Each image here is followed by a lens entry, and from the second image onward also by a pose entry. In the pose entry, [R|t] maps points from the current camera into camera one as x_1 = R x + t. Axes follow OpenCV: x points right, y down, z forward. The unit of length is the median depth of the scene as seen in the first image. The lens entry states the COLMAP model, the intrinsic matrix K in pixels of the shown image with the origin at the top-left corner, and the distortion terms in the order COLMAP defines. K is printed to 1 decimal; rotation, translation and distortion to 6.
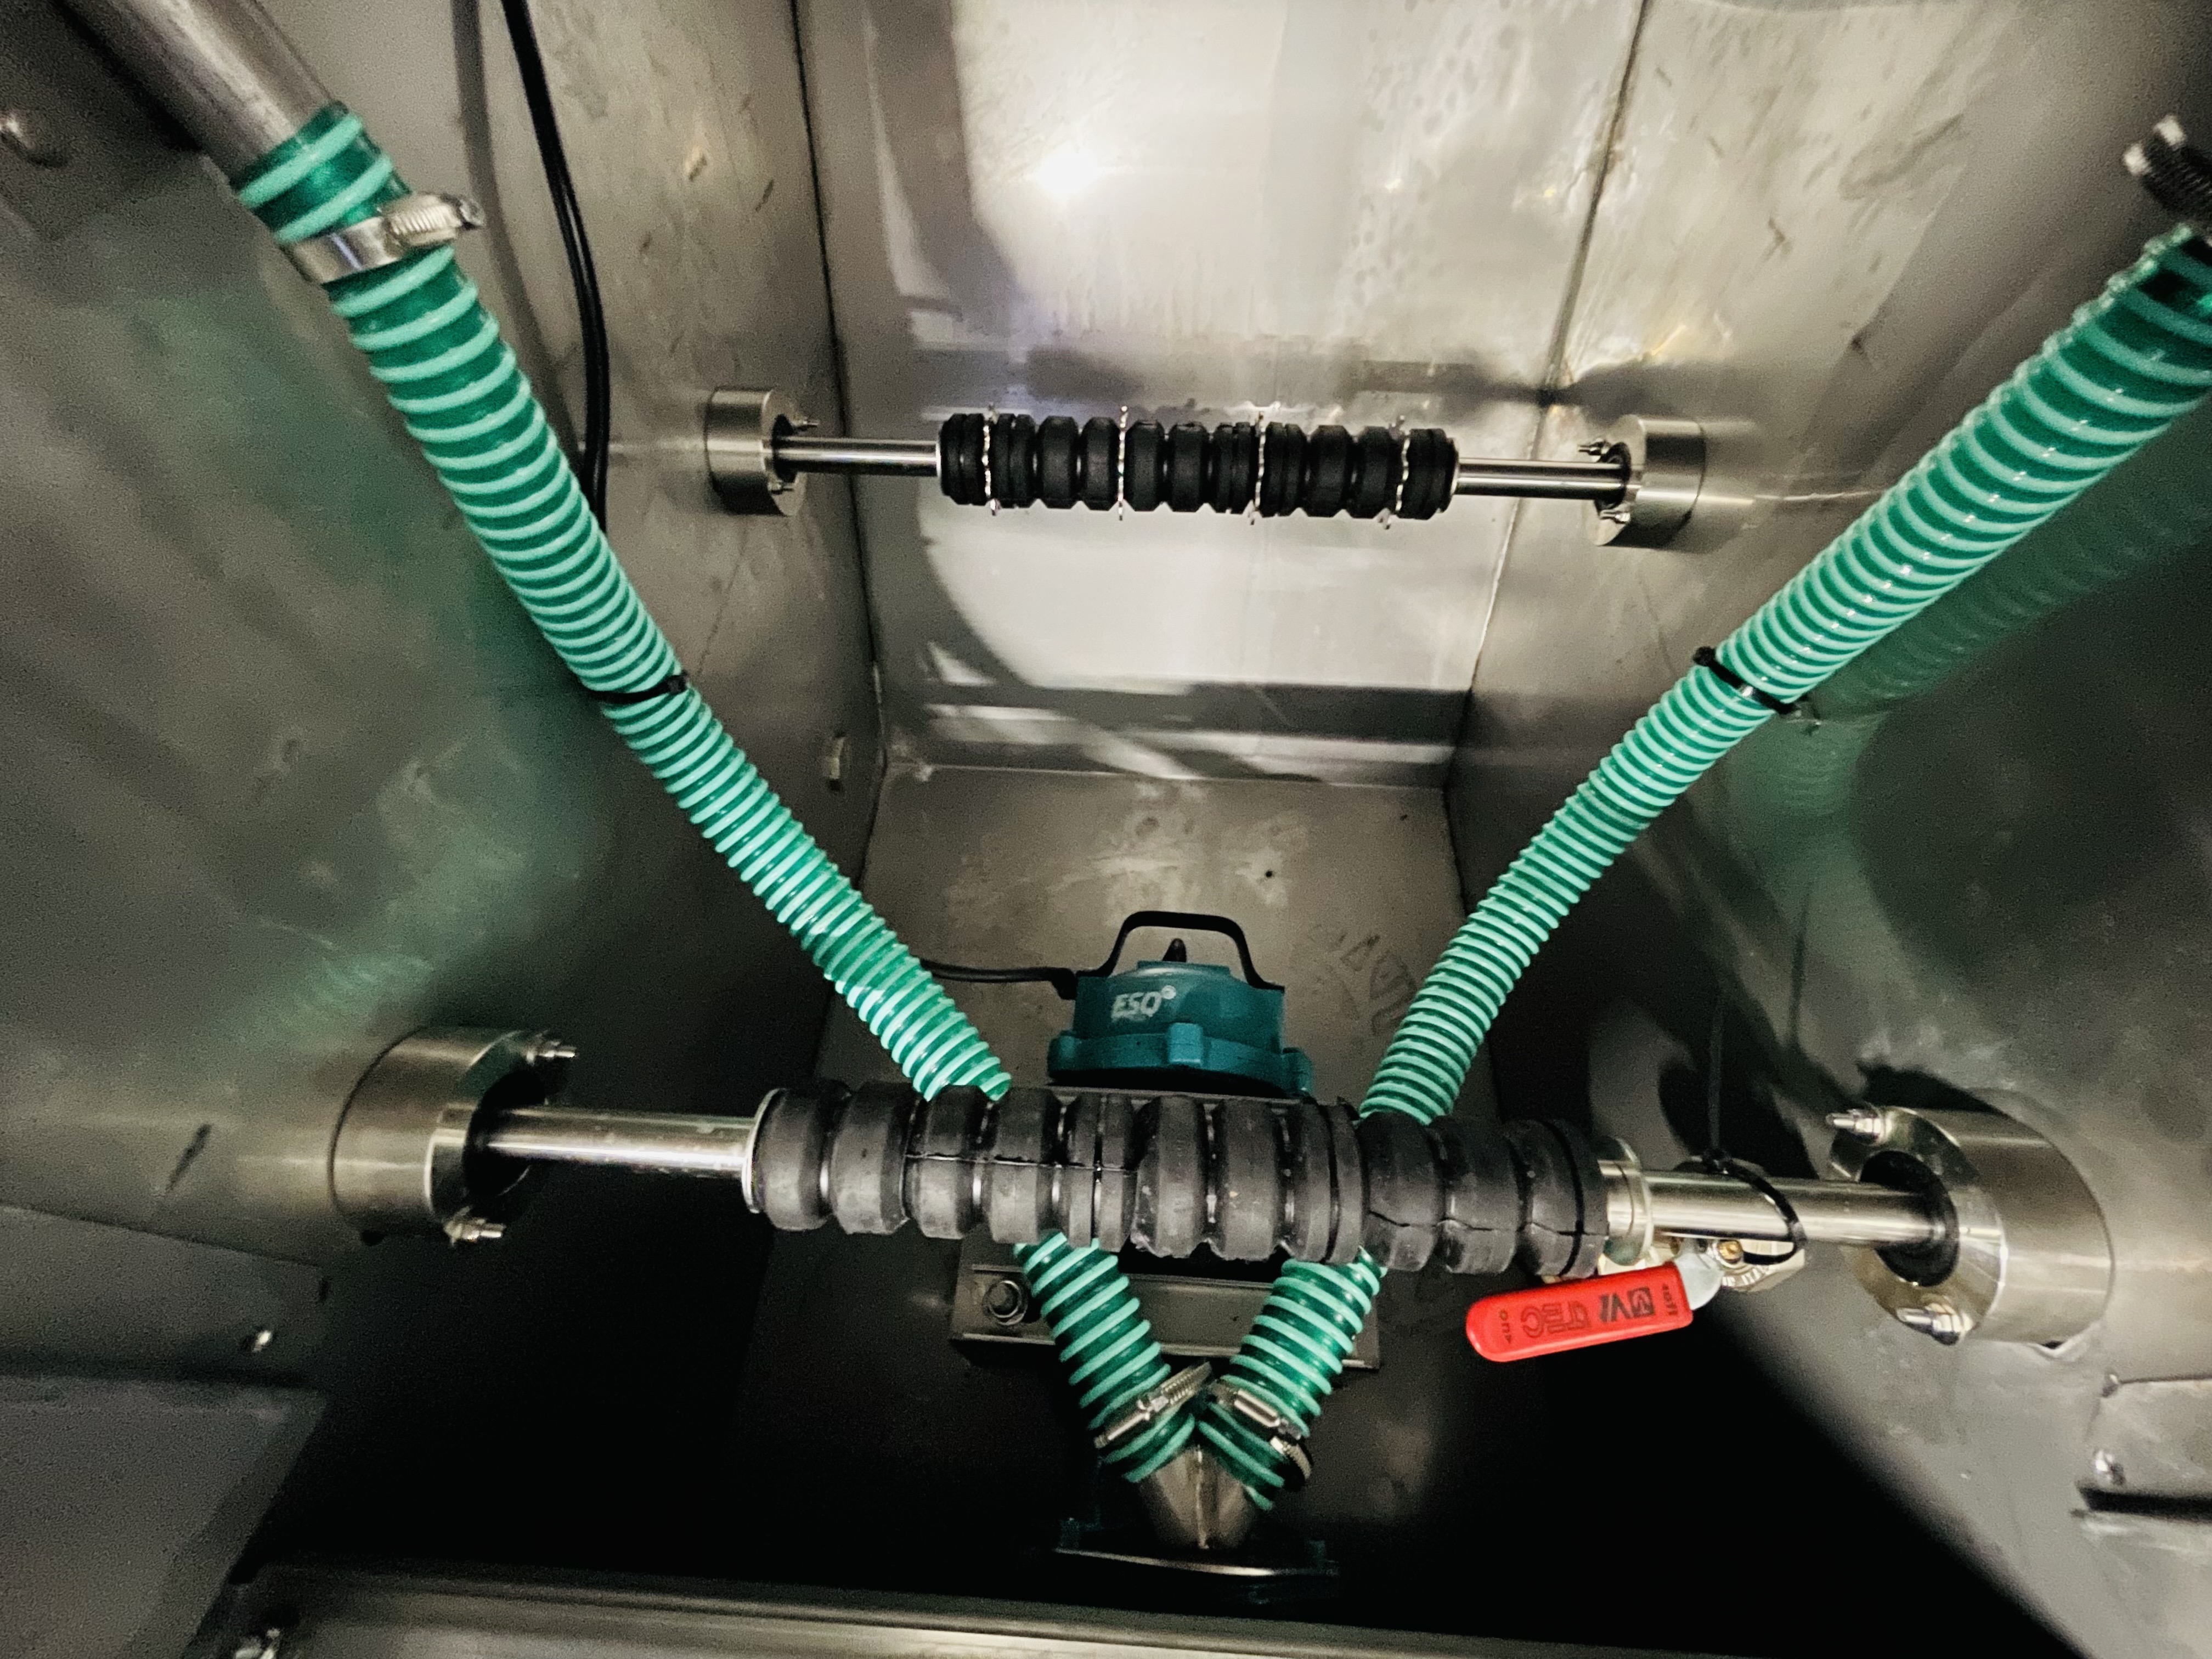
lens RADIAL K [[889.9, 0, 1111.1], [0, 889.9, 820.5], [0, 0, 1]] dist [-0.002492, -0.000184]
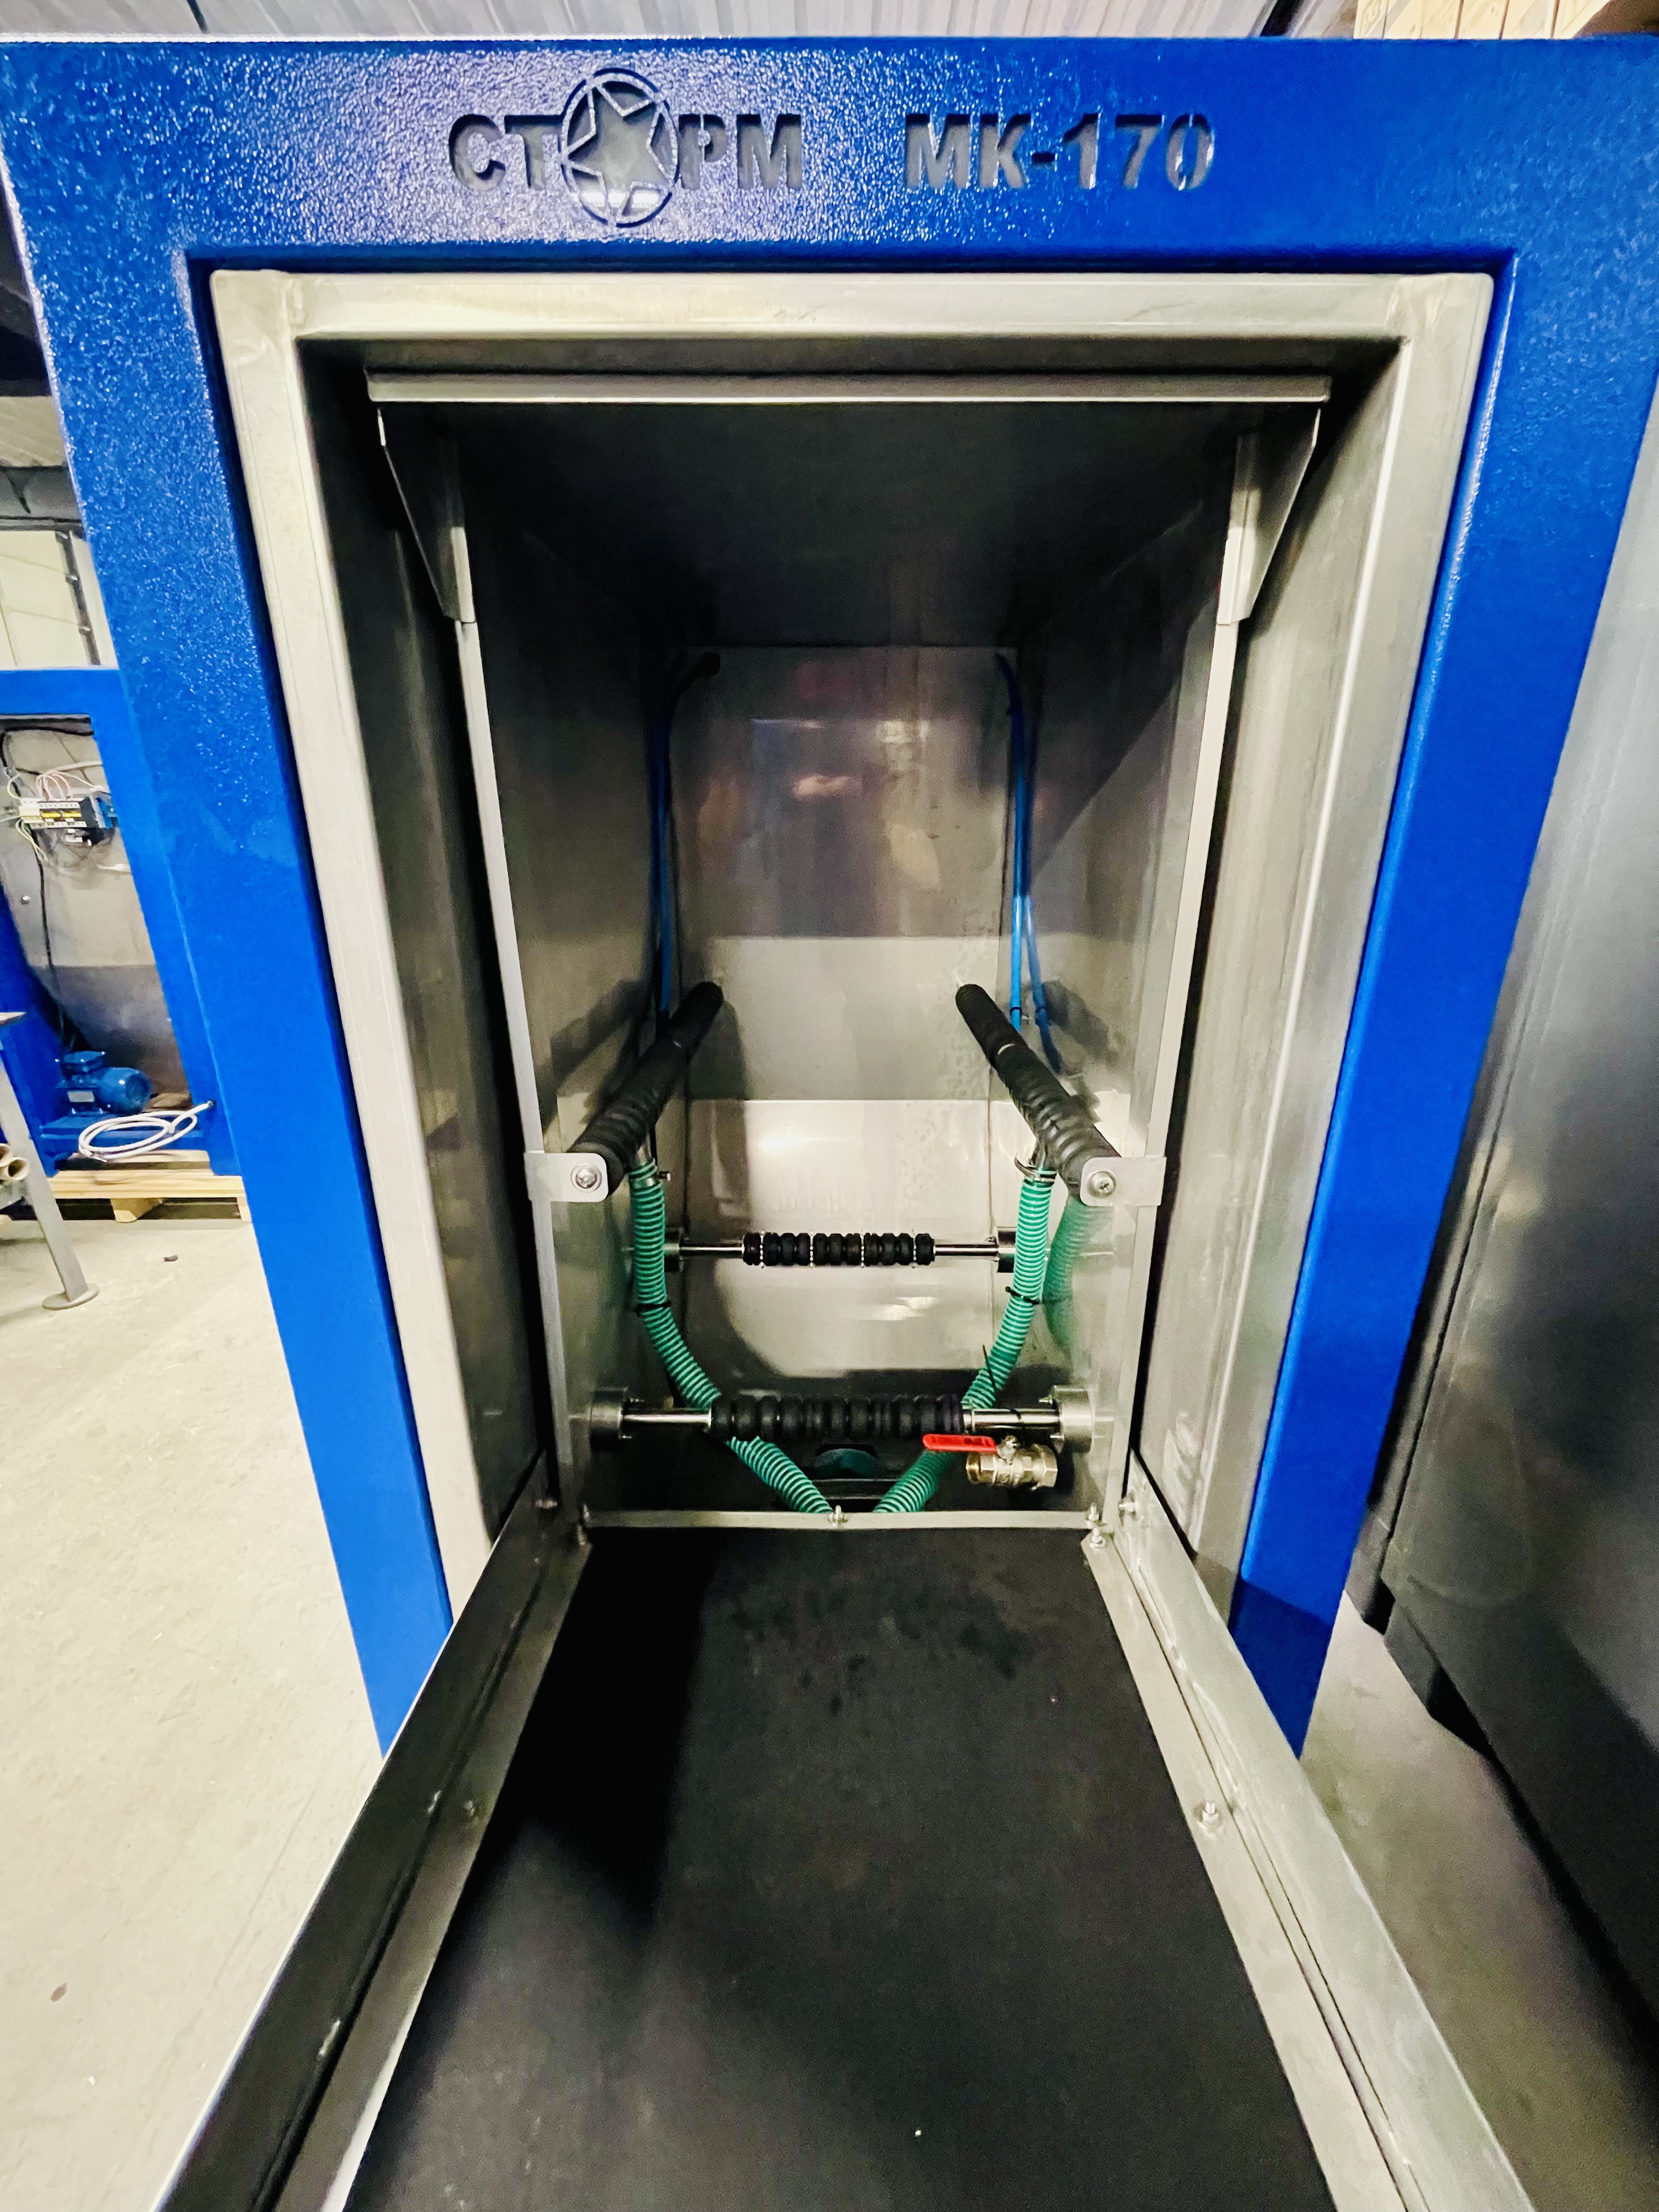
lens RADIAL K [[889.9, 0, 832.5], [0, 889.9, 1108.9], [0, 0, 1]] dist [-0.002492, -0.000184]
pose [[0.998447, -0.020494, 0.051806, -0.056898], [0.047766, 0.793508, -0.606682, 0.902399], [-0.028676, 0.608214, 0.793255, -1.391299]]
